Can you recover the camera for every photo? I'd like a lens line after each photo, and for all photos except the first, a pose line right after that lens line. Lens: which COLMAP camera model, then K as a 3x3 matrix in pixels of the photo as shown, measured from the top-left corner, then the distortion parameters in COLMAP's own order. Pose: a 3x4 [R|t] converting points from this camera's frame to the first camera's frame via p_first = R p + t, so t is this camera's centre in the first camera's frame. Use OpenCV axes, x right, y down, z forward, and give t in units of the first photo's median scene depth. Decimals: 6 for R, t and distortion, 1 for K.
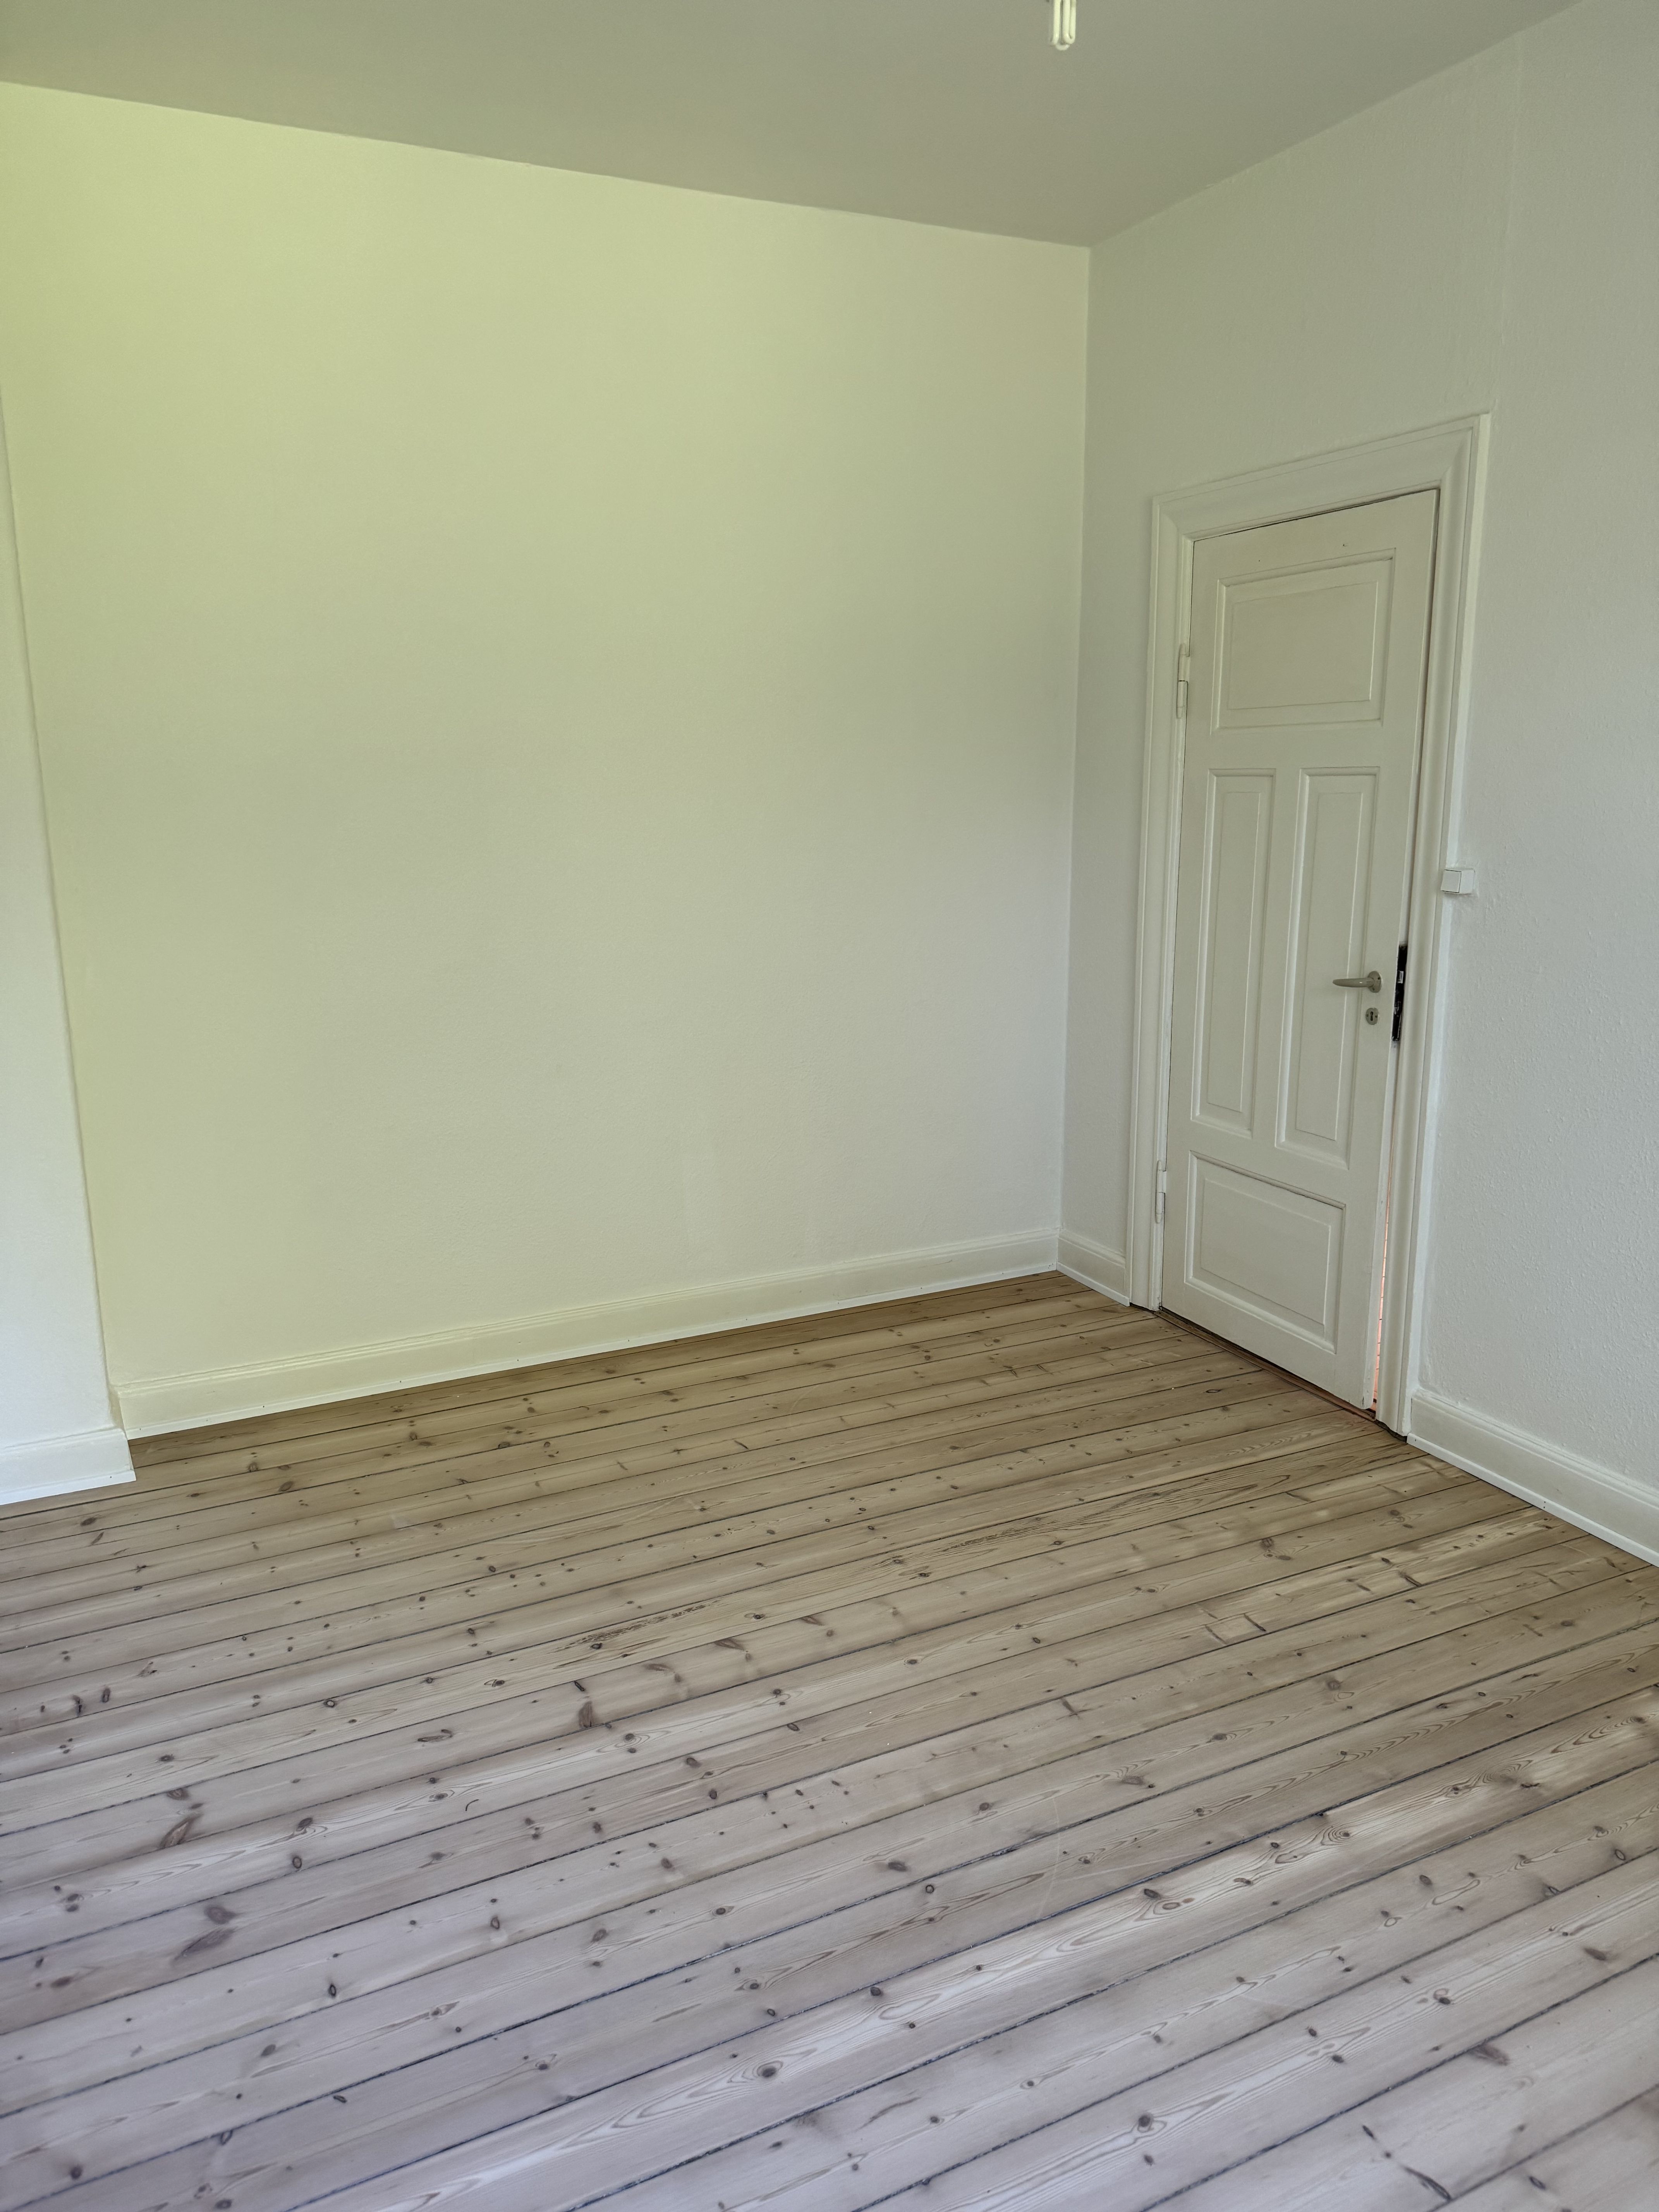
lens RADIAL K [[1578.9, 0, 829.5], [0, 1578.9, 1106.0], [0, 0, 1]] dist [0.006597, -0.004709]
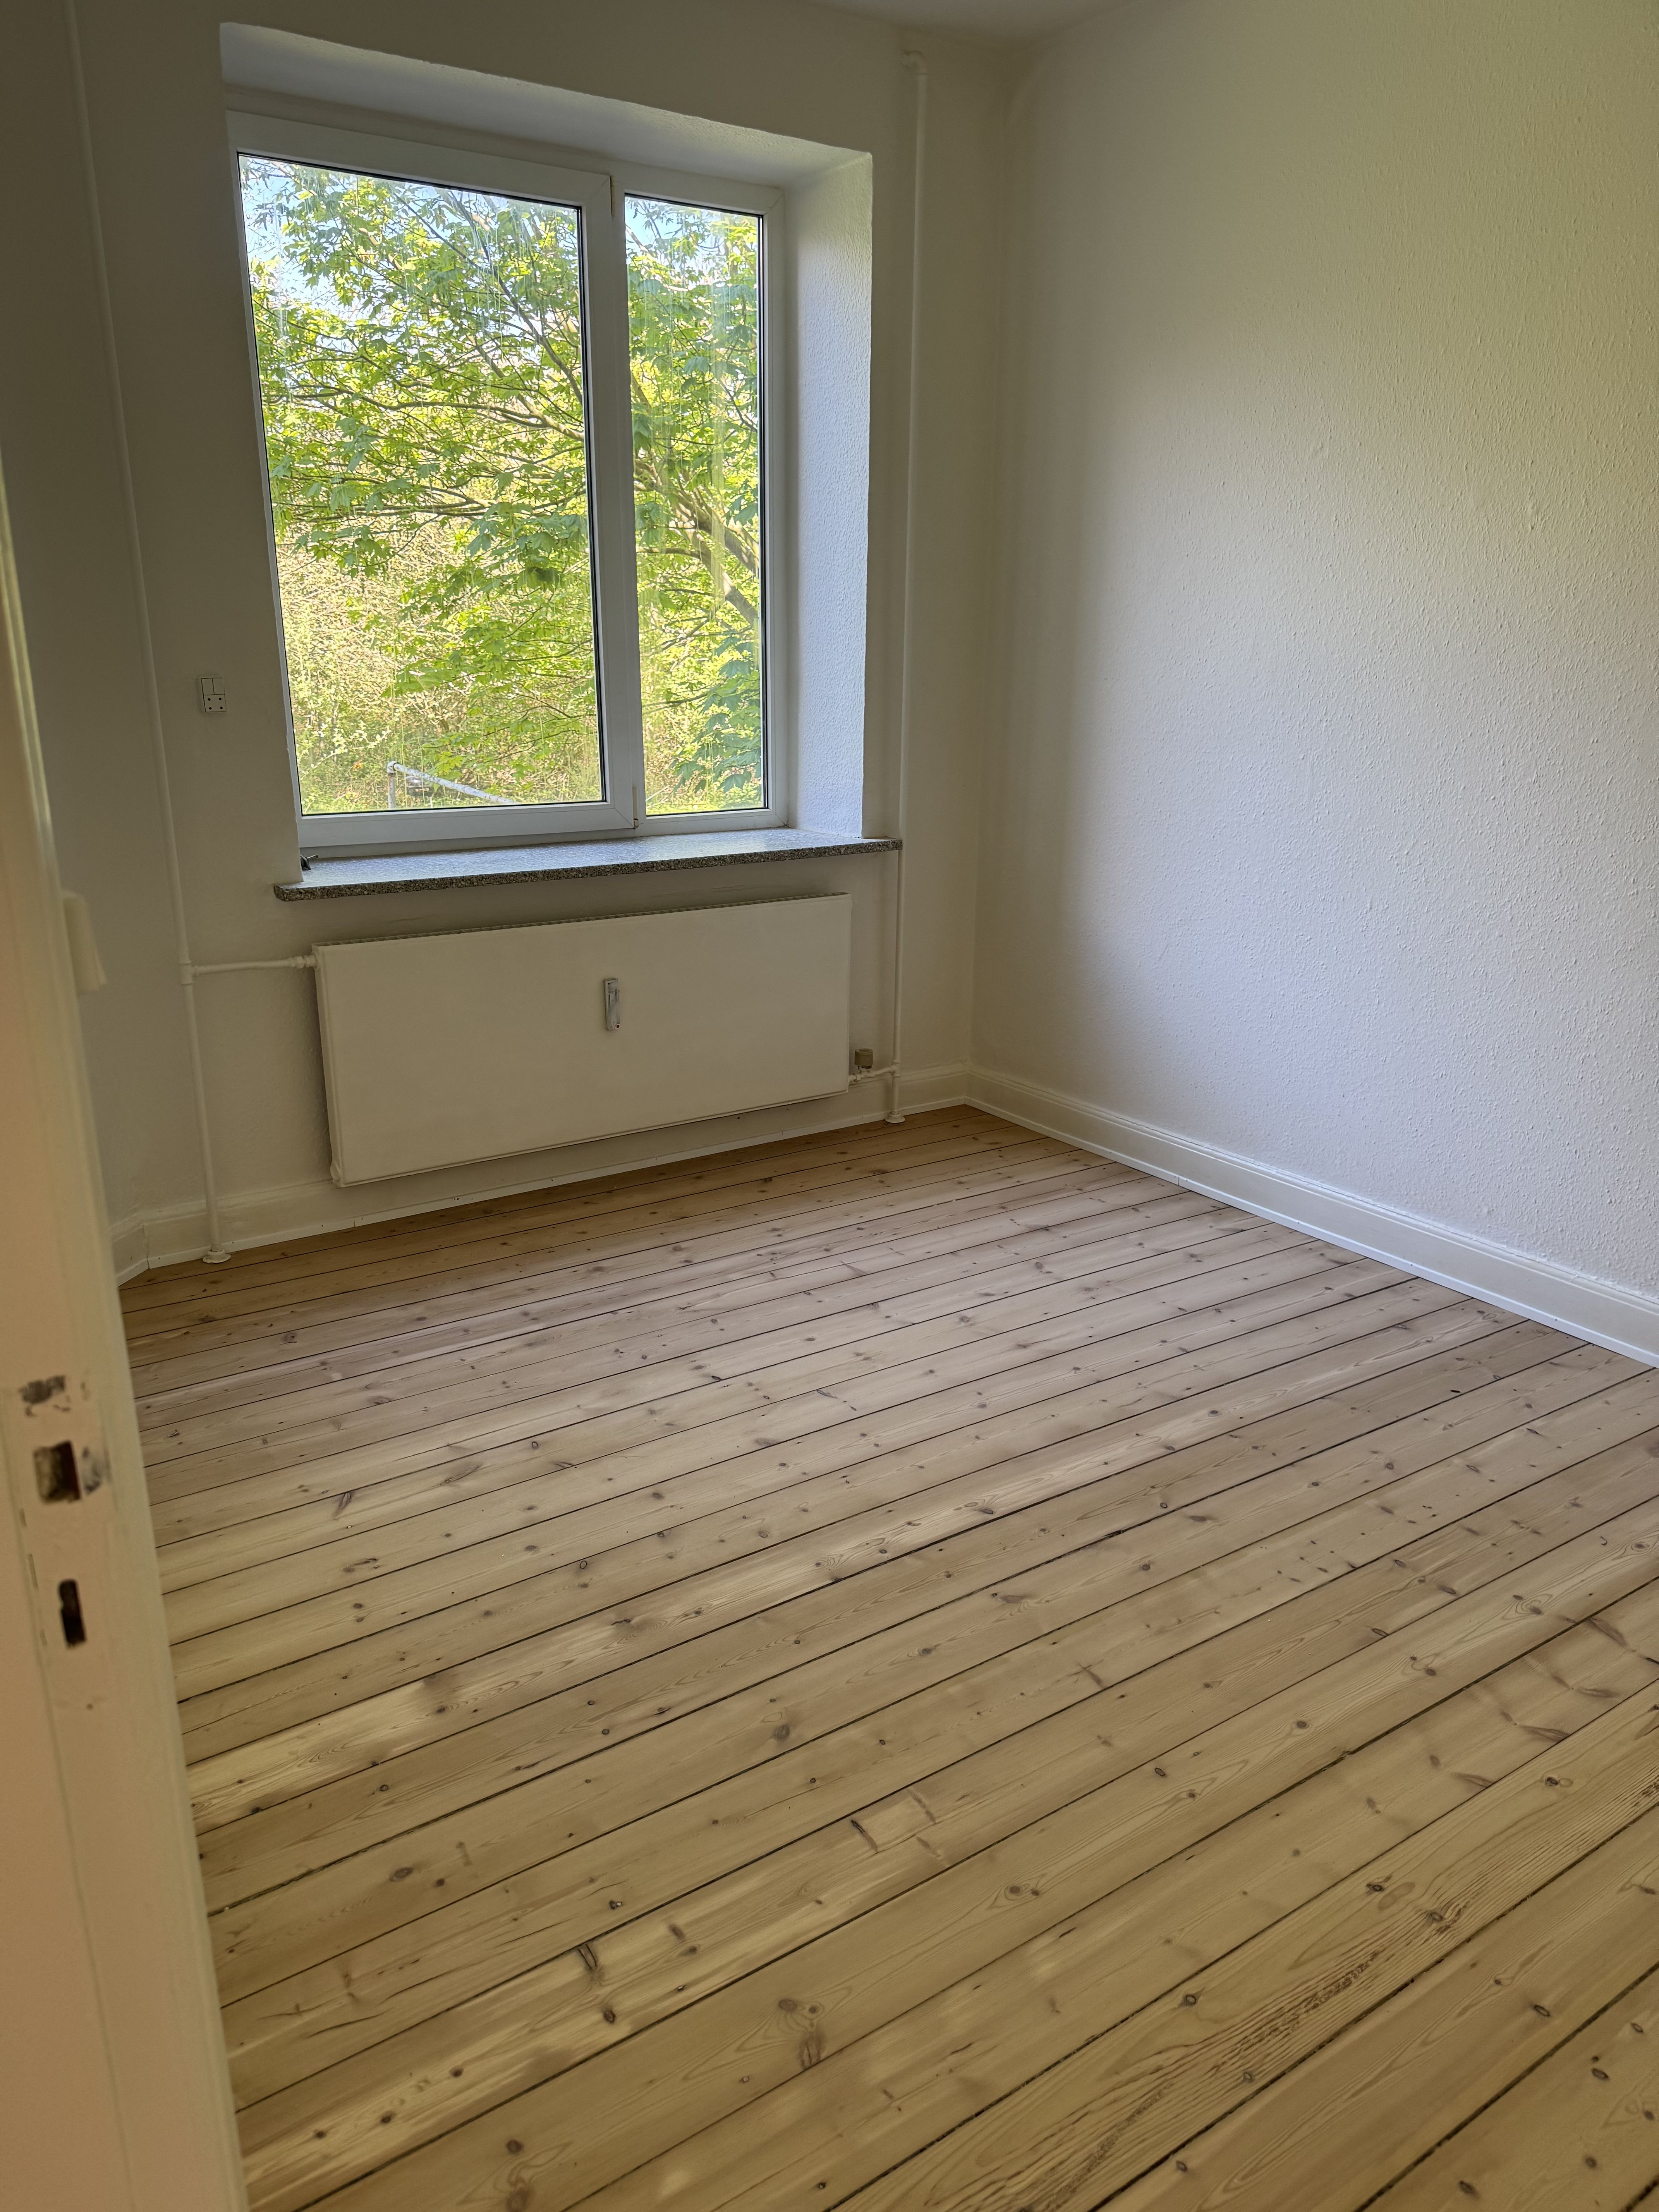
lens RADIAL K [[1533.0, 0, 822.9], [0, 1533.0, 1156.9], [0, 0, 1]] dist [0.148936, -0.260735]
pose [[-0.991120, 0.050993, -0.122803, 0.432484], [-0.019015, 0.859697, 0.510450, -0.331632], [0.131603, 0.508252, -0.851094, 1.739093]]
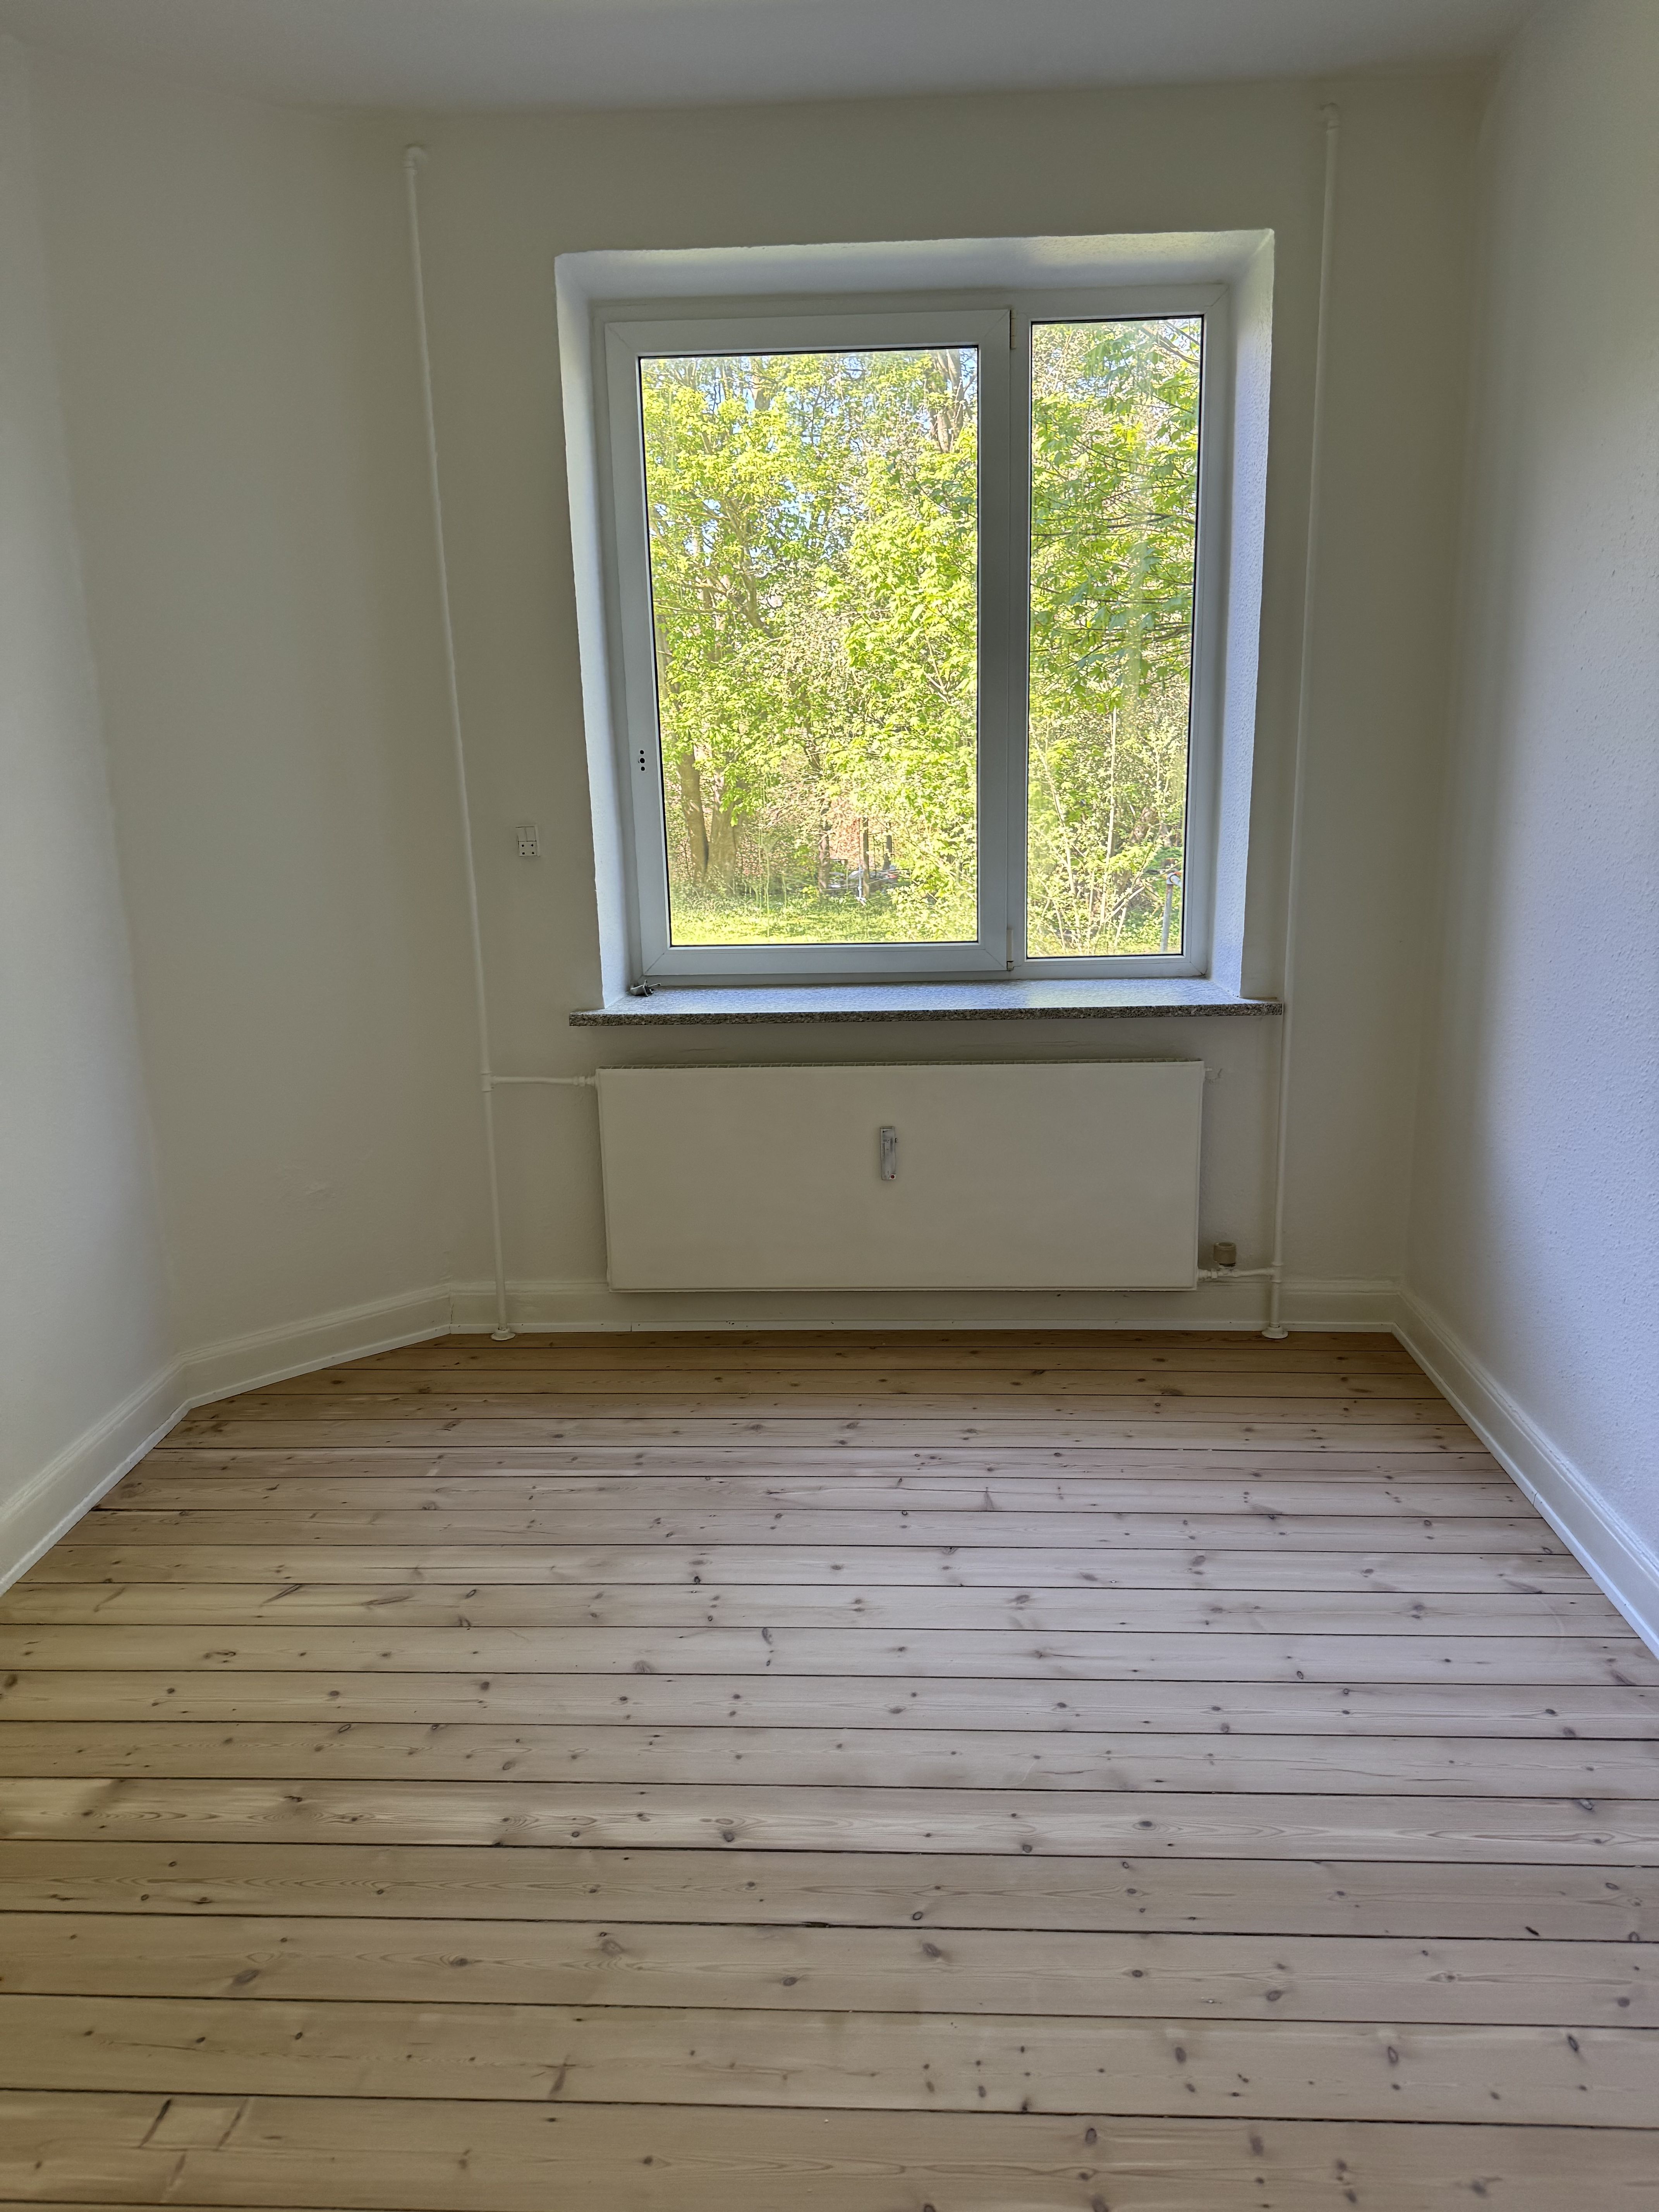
lens RADIAL K [[1578.9, 0, 829.5], [0, 1578.9, 1106.0], [0, 0, 1]] dist [0.006597, -0.004709]
pose [[-0.876173, -0.084390, 0.474552, -0.281446], [0.129402, 0.907225, 0.400248, -0.313872], [-0.464302, 0.412095, -0.783965, 1.468228]]
